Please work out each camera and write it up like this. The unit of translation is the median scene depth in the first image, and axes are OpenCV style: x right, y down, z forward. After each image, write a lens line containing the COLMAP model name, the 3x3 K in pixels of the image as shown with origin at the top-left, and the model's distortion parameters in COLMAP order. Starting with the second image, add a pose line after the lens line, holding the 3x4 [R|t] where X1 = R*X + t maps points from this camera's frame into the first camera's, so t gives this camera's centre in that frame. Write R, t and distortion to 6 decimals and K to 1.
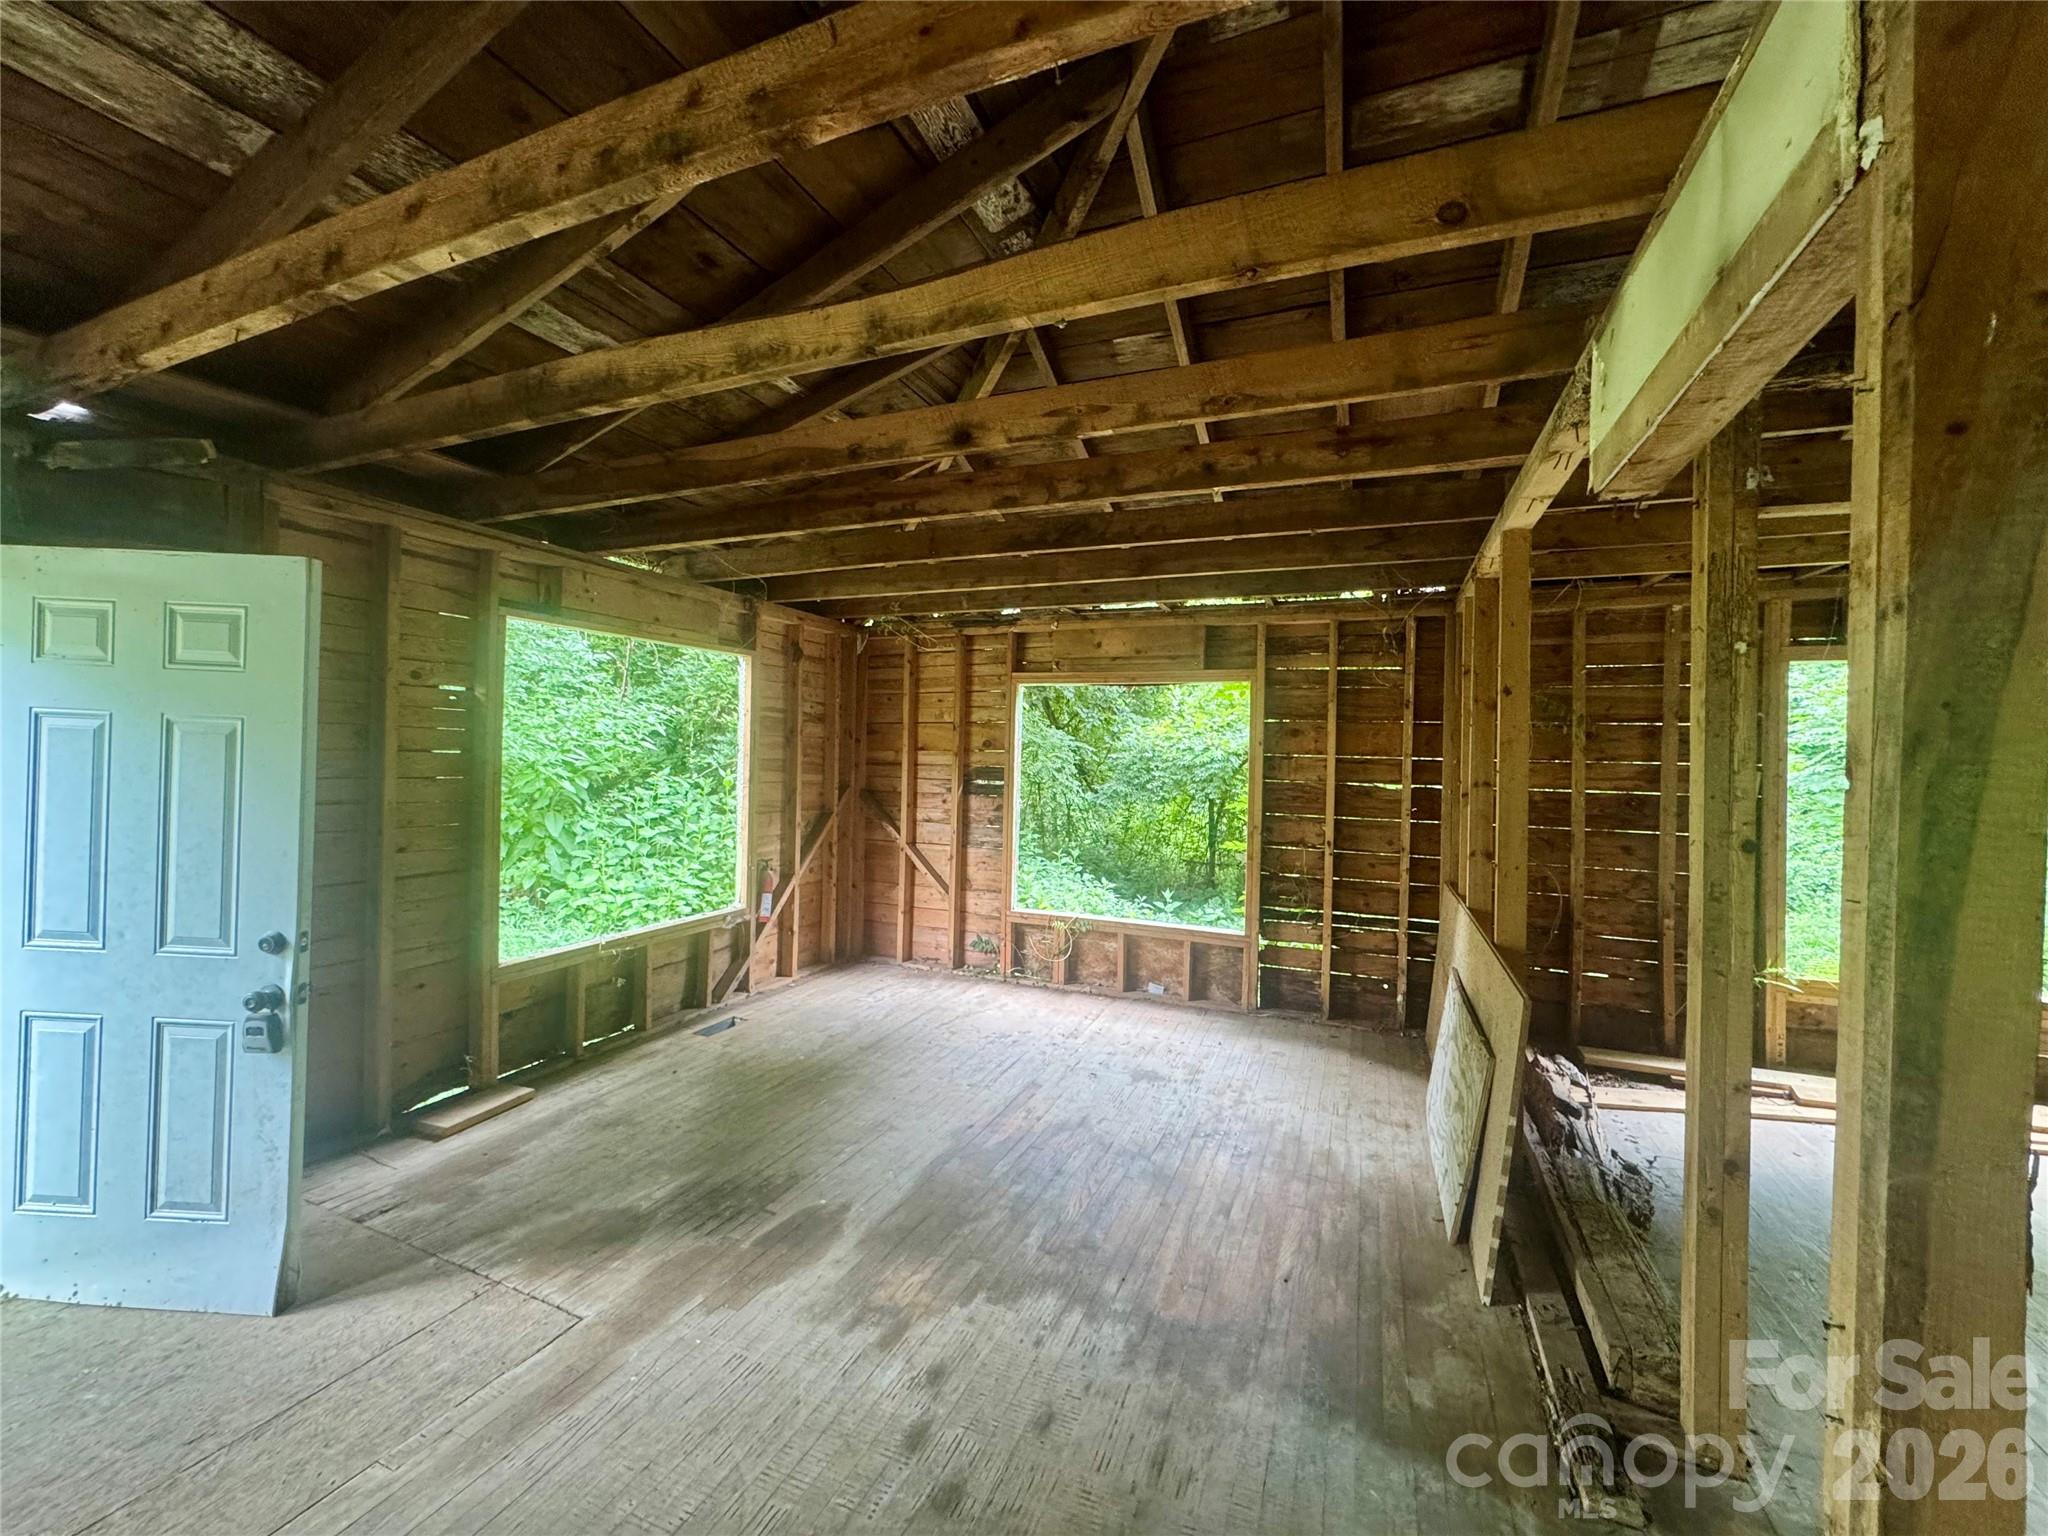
lens RADIAL K [[814.5, 0, 1029.6], [0, 814.5, 759.7], [0, 0, 1]] dist [-0.001951, 0.000755]
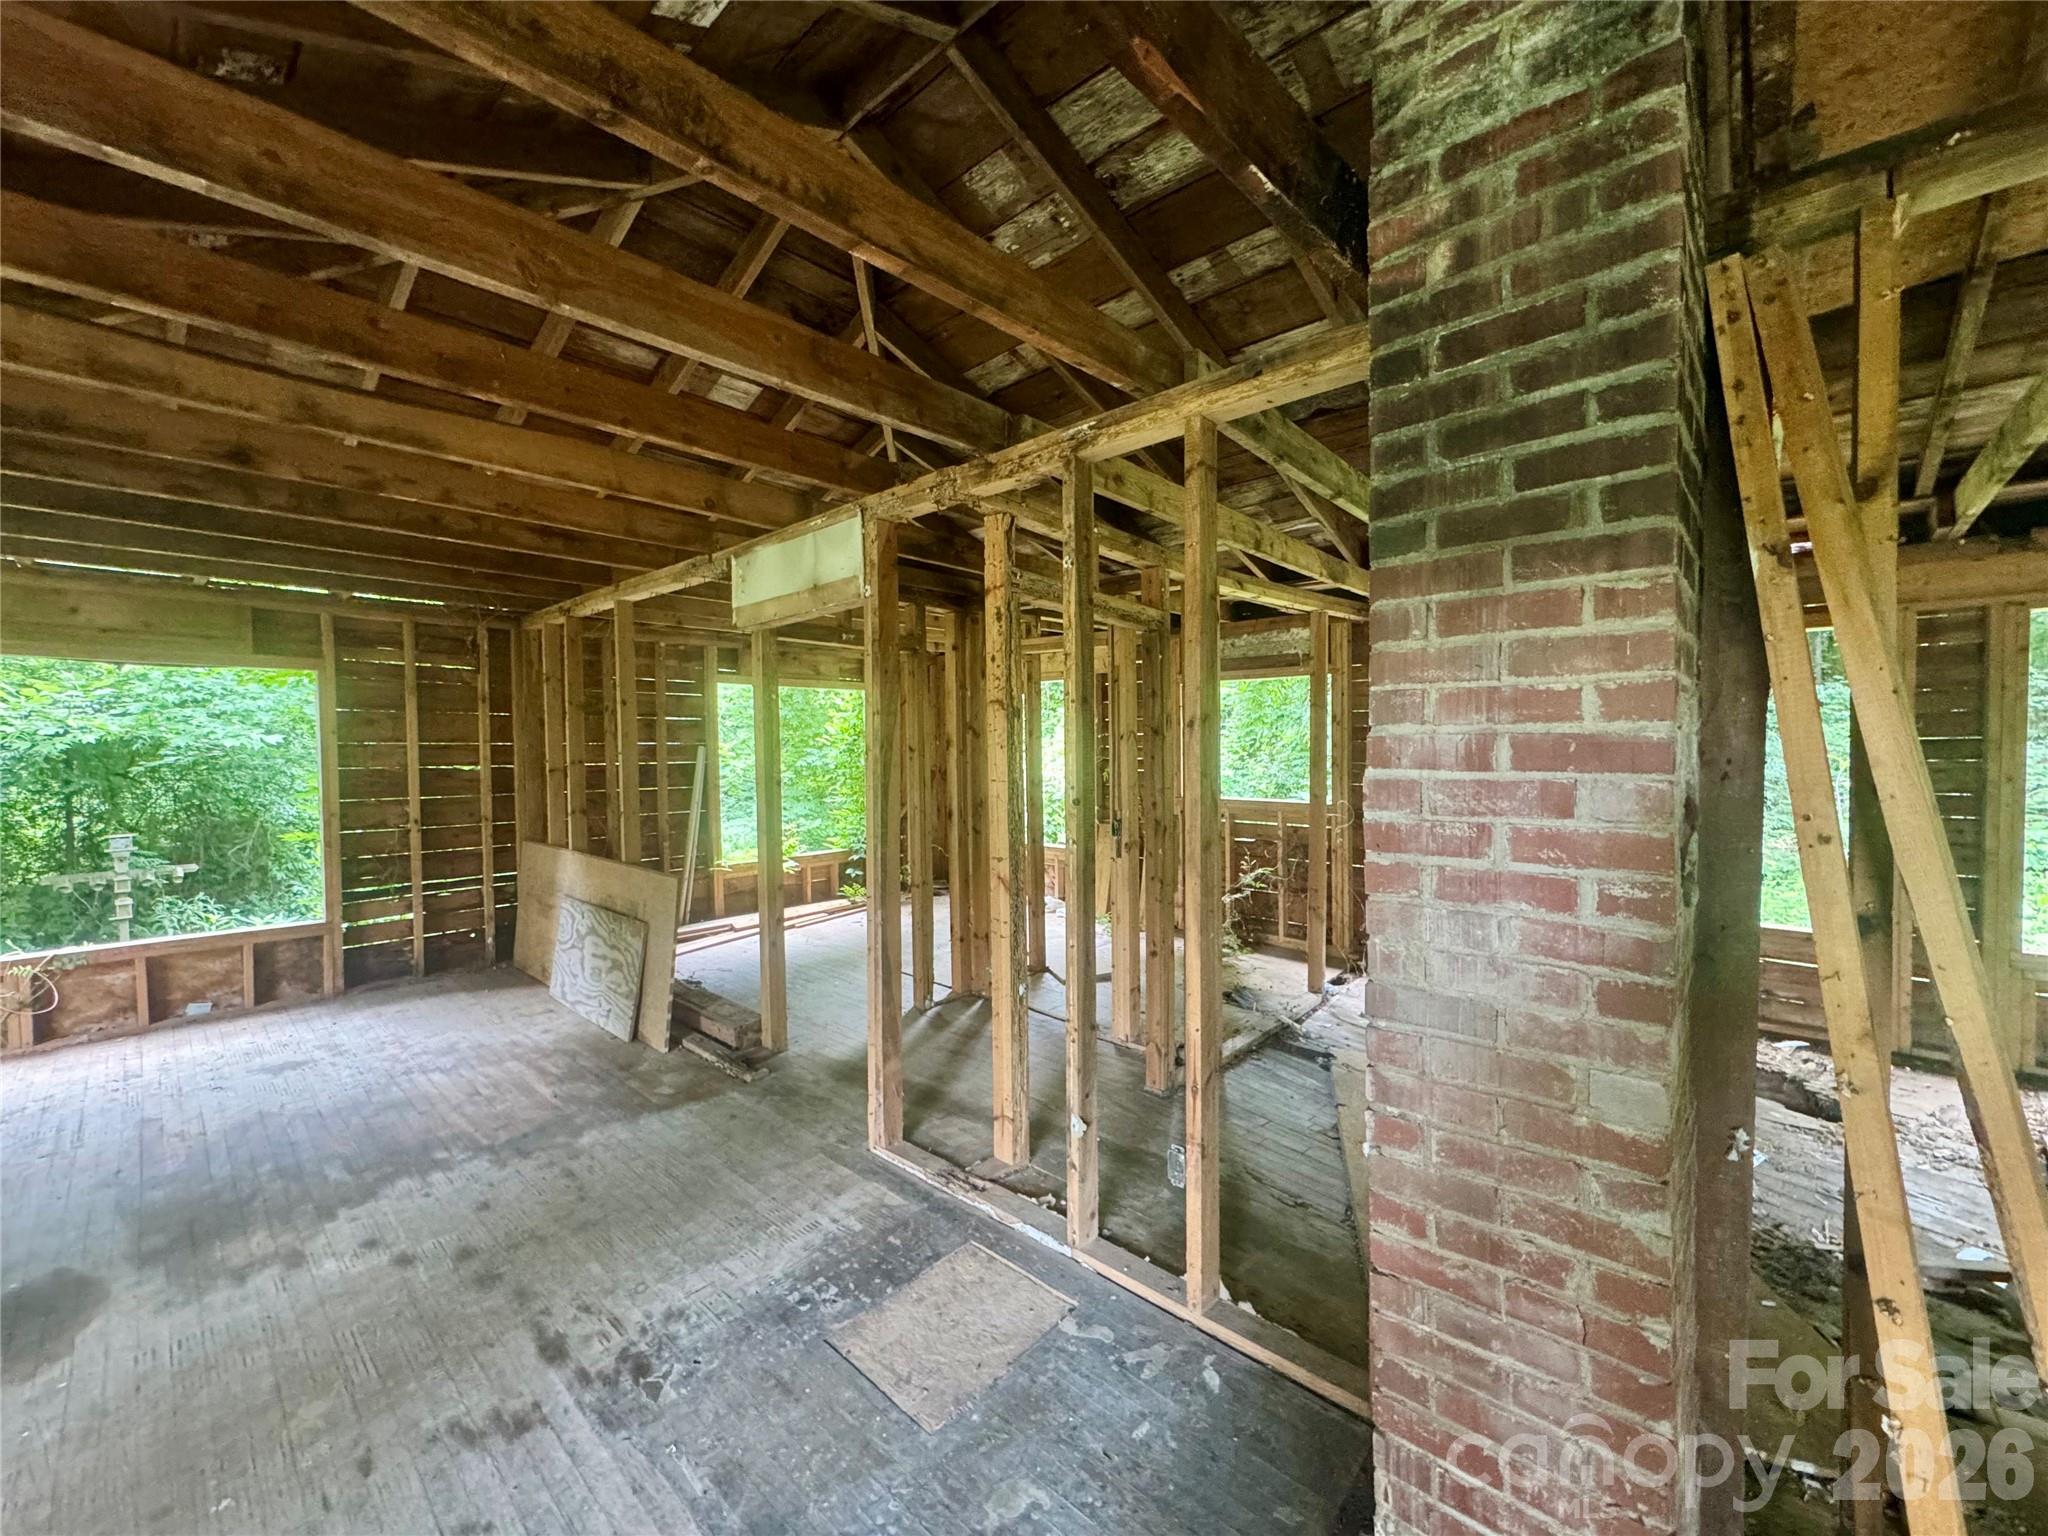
lens RADIAL K [[814.5, 0, 1023.2], [0, 814.5, 764.4], [0, 0, 1]] dist [-0.001951, 0.000755]
pose [[0.345536, -0.048563, 0.937148, -0.399075], [0.012306, 0.998809, 0.047221, -0.018343], [-0.938325, -0.004784, 0.345722, -0.172351]]
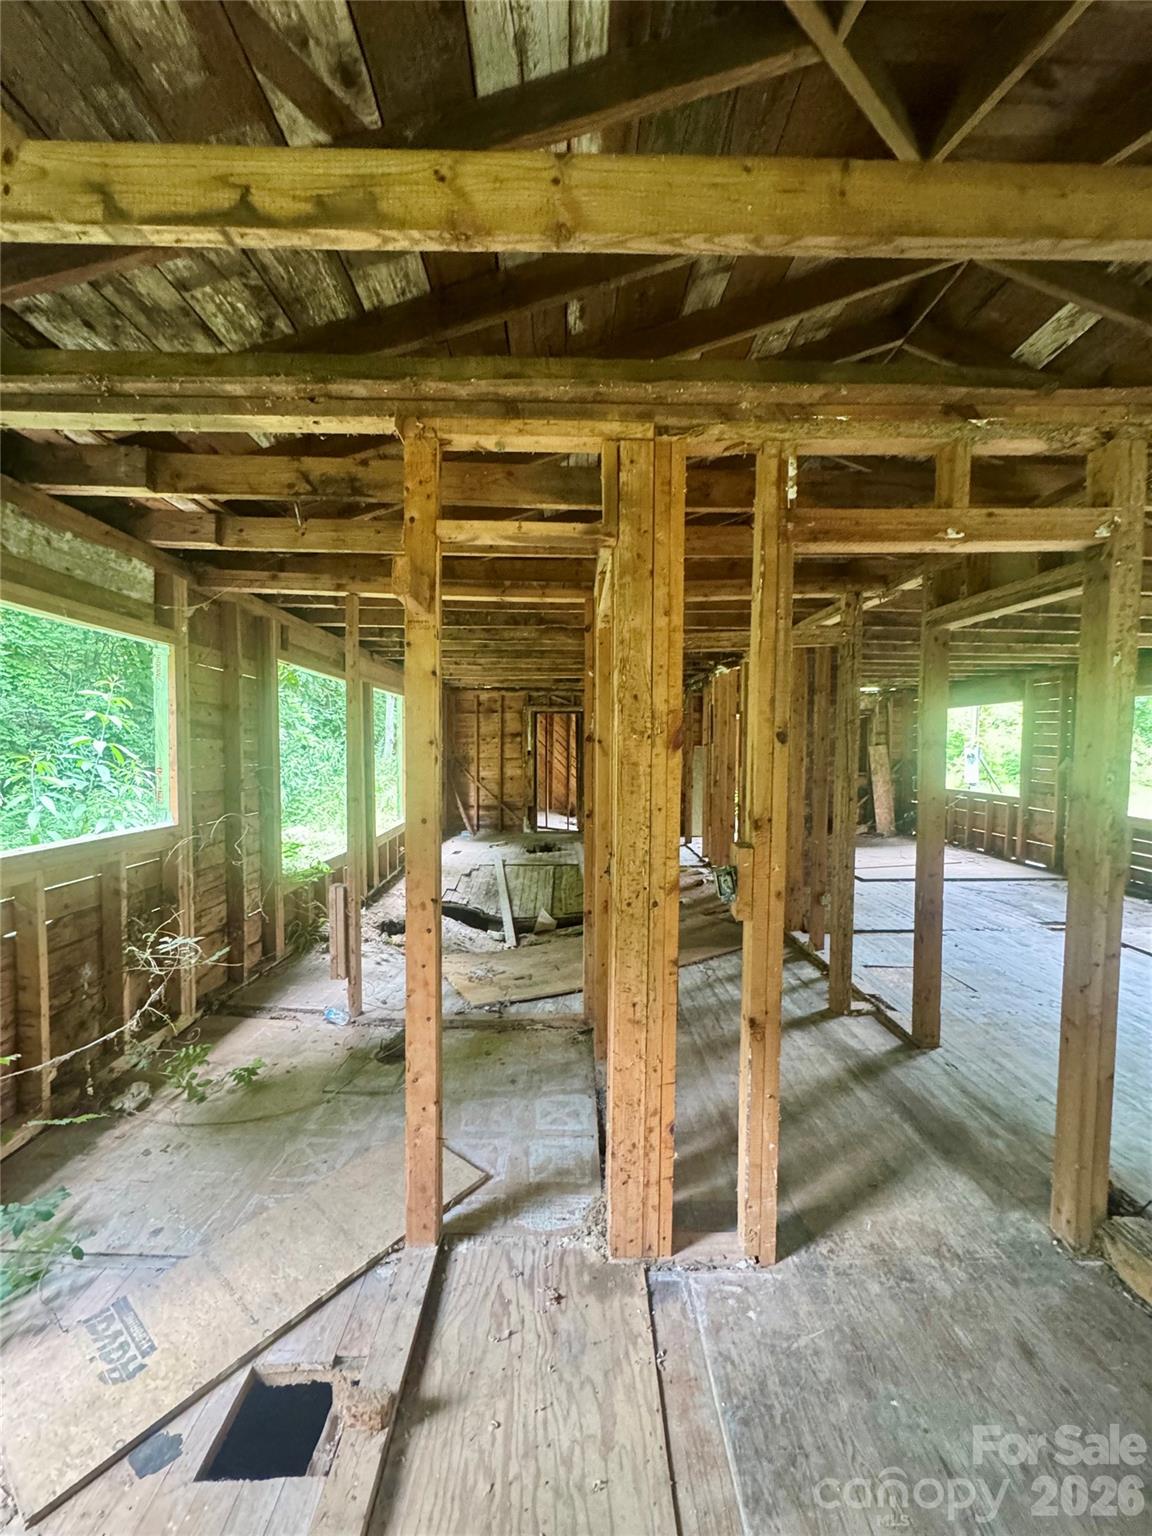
lens RADIAL K [[610.9, 0, 578.9], [0, 610.9, 770.6], [0, 0, 1]] dist [-0.001951, 0.000755]
pose [[-0.919176, -0.010642, -0.393702, 0.789337], [-0.023063, 0.999374, 0.026832, 0.018747], [0.393170, 0.033743, -0.918846, 0.618933]]
